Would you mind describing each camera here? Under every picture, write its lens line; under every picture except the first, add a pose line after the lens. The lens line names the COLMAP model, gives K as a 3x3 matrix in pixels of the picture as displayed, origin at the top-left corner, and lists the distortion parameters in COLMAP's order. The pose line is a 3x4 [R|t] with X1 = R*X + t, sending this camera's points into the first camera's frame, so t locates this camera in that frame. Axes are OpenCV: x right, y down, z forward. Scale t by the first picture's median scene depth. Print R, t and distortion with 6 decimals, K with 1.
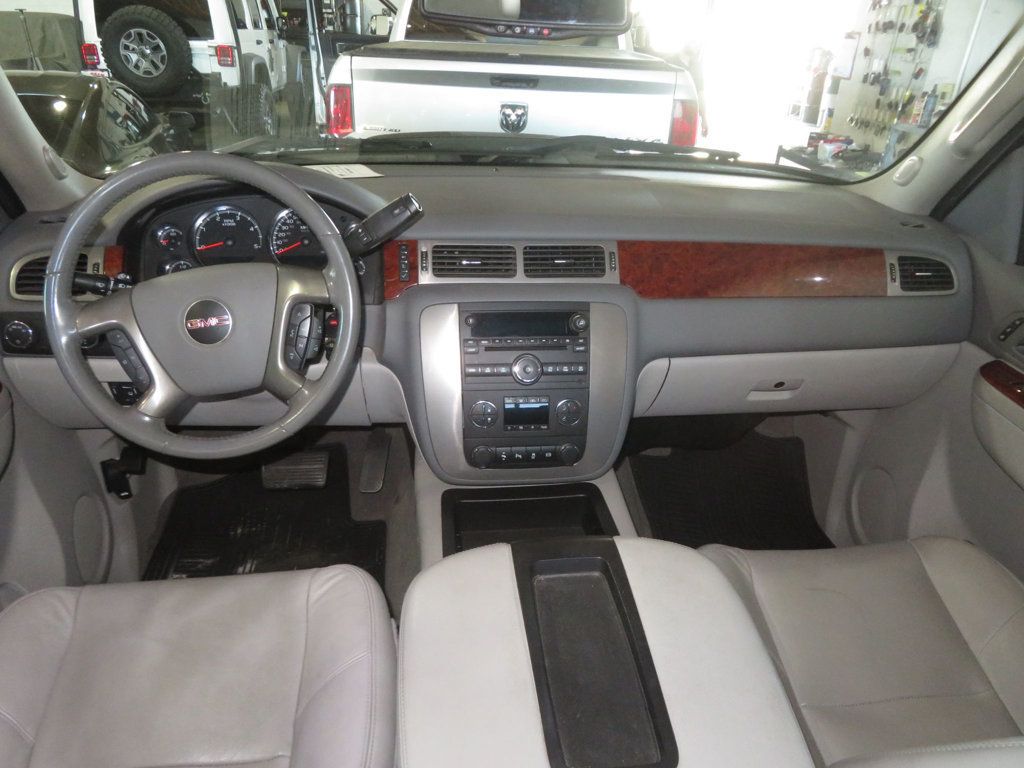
lens RADIAL K [[692.1, 0, 512.0], [0, 692.1, 384.0], [0, 0, 1]] dist [-0.019402, 0.001246]
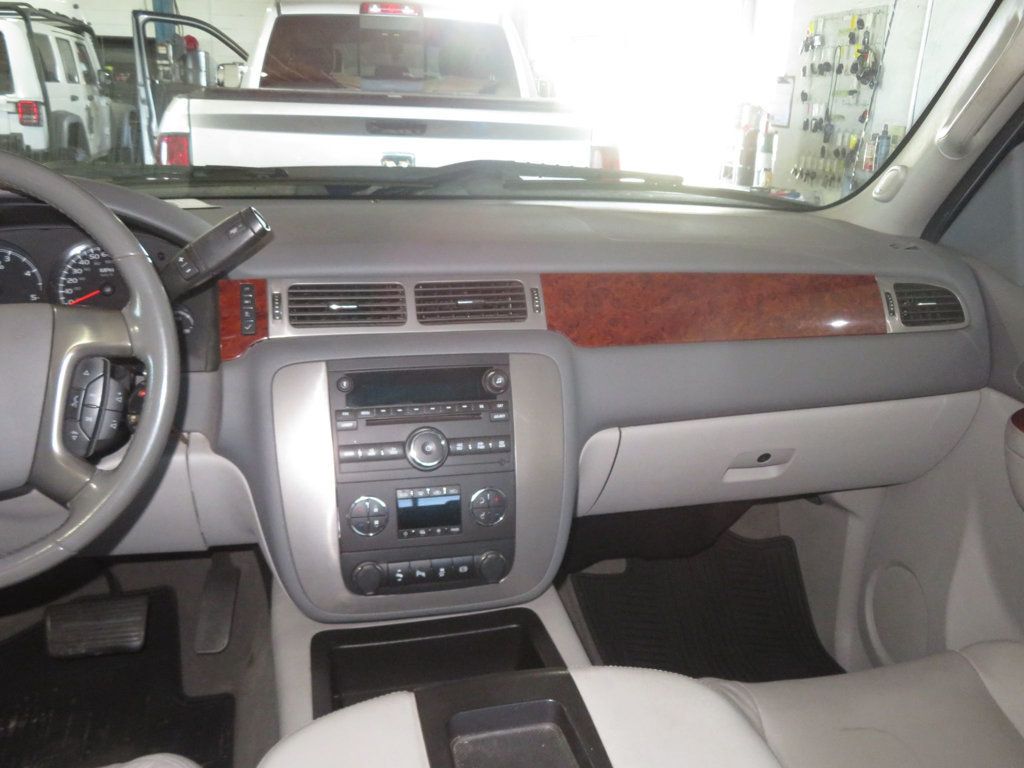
lens RADIAL K [[869.4, 0, 512.0], [0, 869.4, 384.0], [0, 0, 1]] dist [-0.029482, -0.000896]
pose [[0.991551, -0.042726, 0.122476, 0.001516], [0.060131, 0.988018, -0.142144, 0.041947], [-0.114935, 0.148307, 0.982240, 0.092769]]
